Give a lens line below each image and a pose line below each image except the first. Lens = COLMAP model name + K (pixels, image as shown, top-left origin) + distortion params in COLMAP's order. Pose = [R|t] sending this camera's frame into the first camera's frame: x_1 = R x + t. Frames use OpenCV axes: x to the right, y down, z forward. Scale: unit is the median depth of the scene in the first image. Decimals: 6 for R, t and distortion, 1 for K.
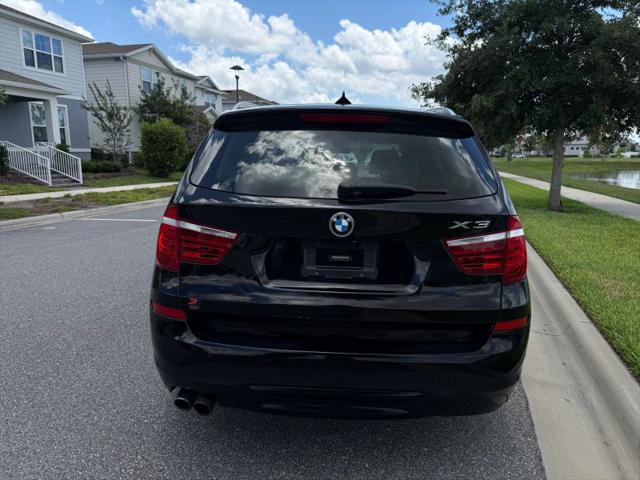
lens RADIAL K [[448.1, 0, 317.1], [0, 448.1, 249.9], [0, 0, 1]] dist [-0.005376, -0.001858]
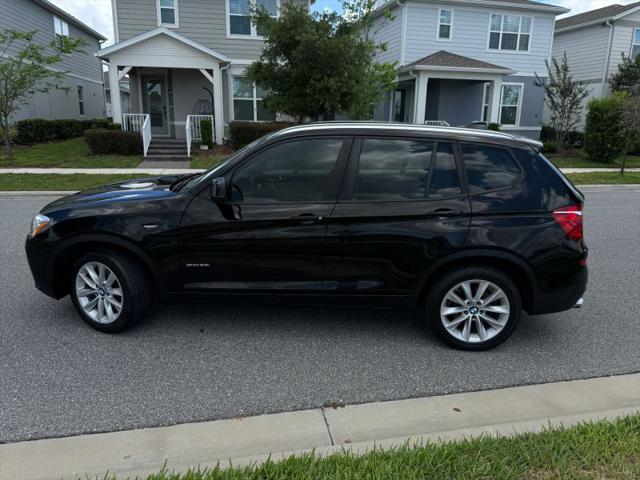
lens RADIAL K [[468.7, 0, 320.0], [0, 468.7, 240.0], [0, 0, 1]] dist [0.007586, -0.009435]
pose [[0.503773, 0.208633, -0.838263, 0.159923], [-0.191928, 0.973174, 0.126868, -0.029780], [0.842245, 0.096974, 0.530302, 0.097745]]
